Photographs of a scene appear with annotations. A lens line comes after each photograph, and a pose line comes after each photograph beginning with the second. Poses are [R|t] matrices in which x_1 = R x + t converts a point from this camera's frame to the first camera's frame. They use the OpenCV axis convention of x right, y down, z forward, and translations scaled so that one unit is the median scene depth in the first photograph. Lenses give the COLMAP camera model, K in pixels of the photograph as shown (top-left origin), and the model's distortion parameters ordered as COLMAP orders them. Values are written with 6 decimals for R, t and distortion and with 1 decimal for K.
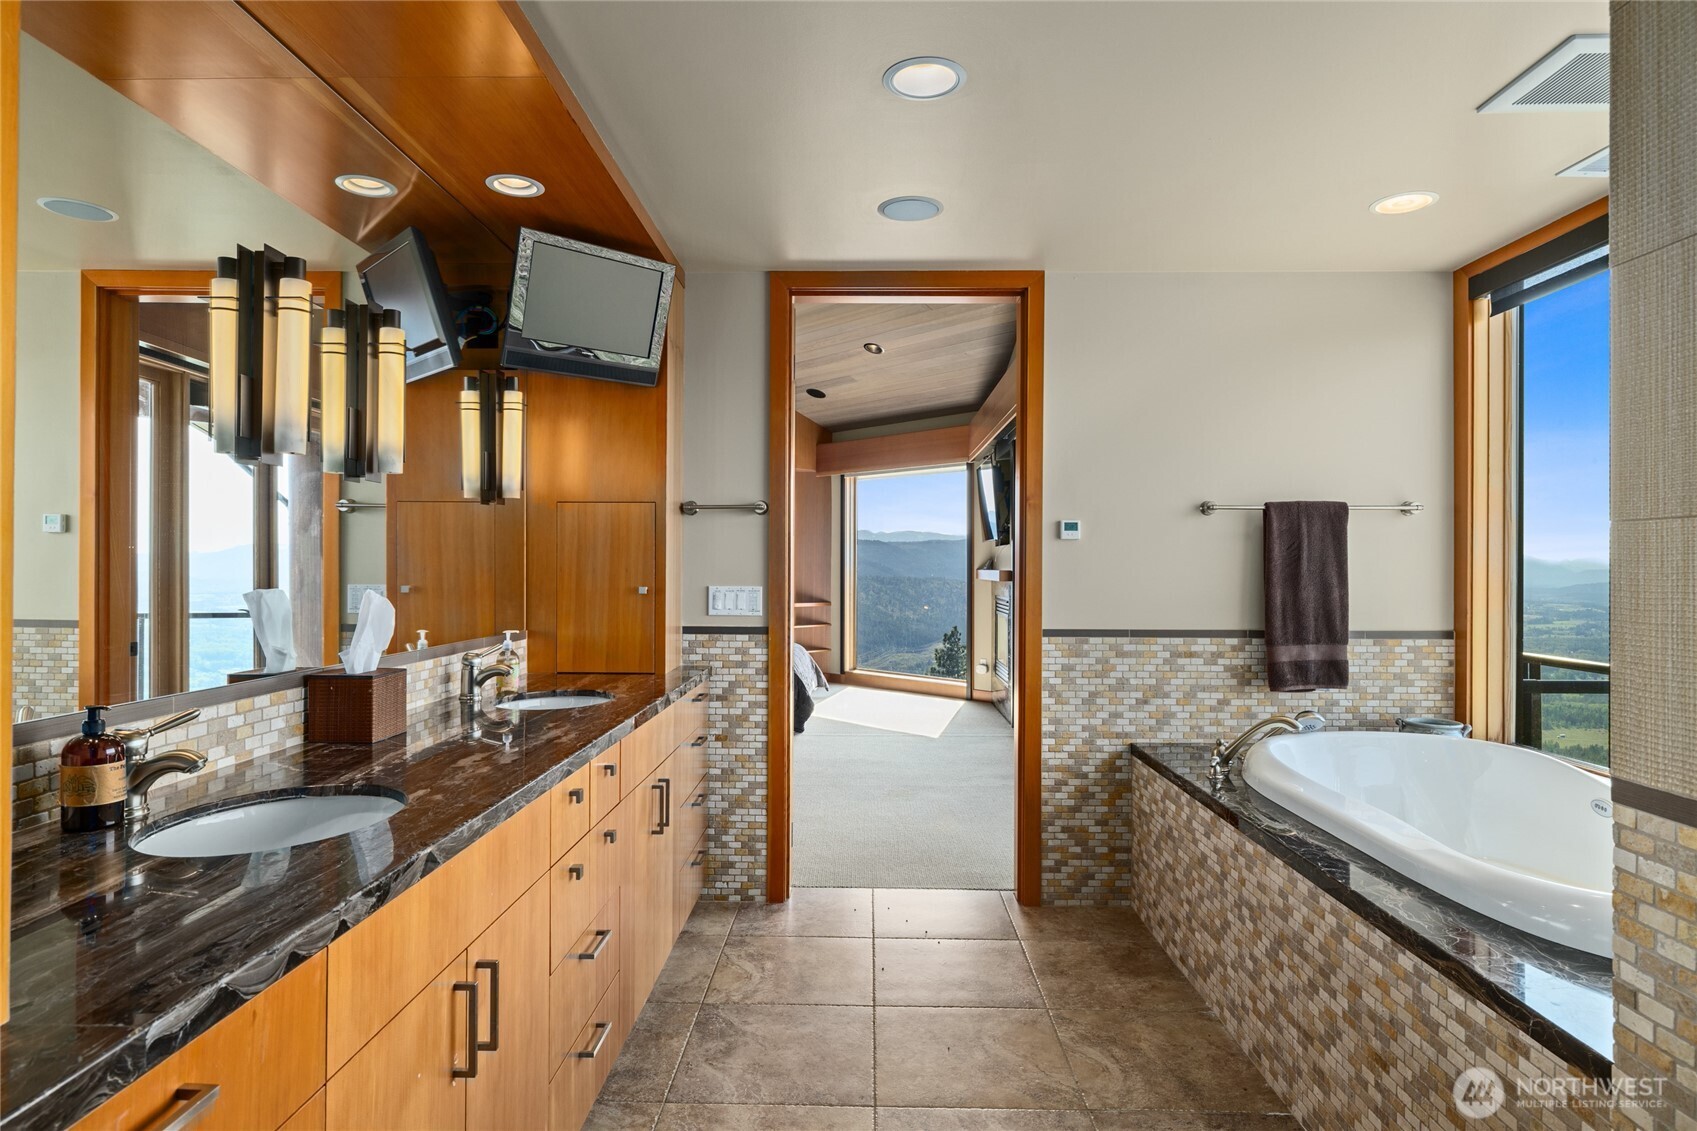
lens RADIAL K [[972.4, 0, 878.2], [0, 972.4, 570.7], [0, 0, 1]] dist [0.002057, -0.001977]
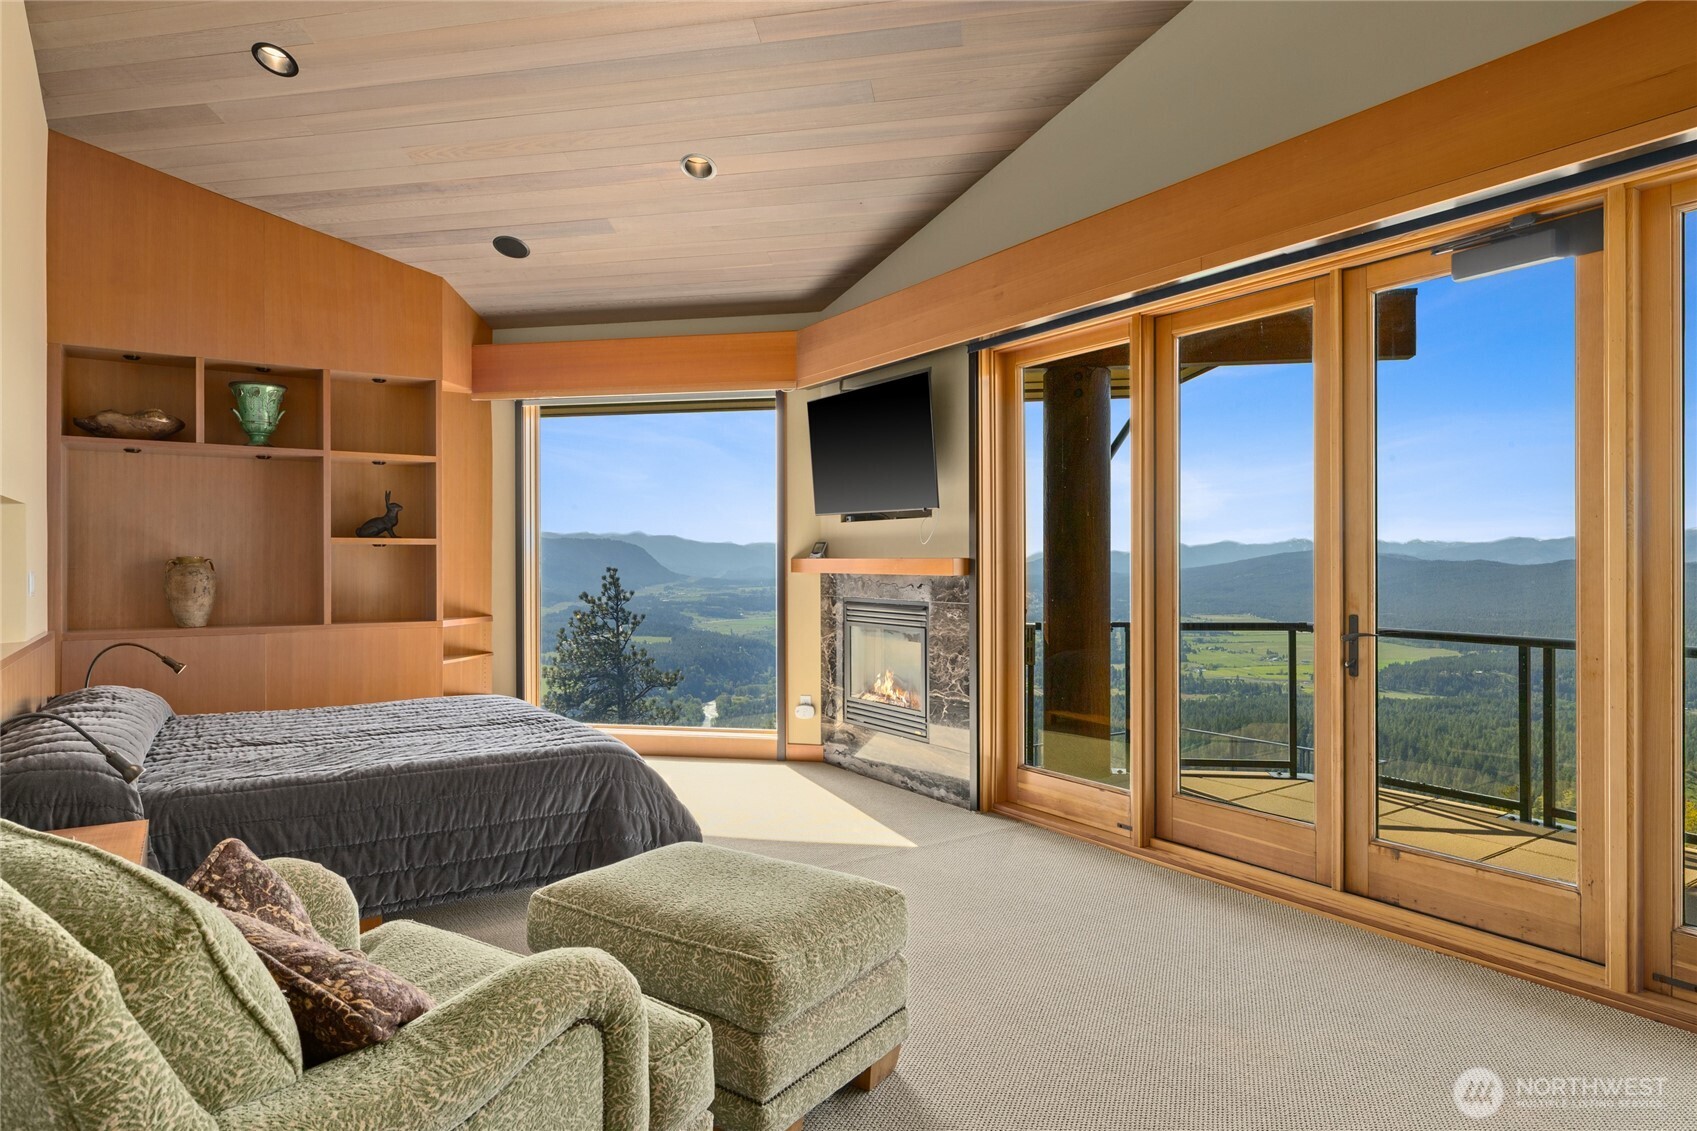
lens RADIAL K [[972.4, 0, 837.6], [0, 972.4, 575.4], [0, 0, 1]] dist [0.002057, -0.001977]
pose [[0.821624, -0.017707, 0.569754, -0.237273], [0.010095, 0.999813, 0.016514, -0.000077], [-0.569940, -0.007817, 0.821649, 0.439558]]
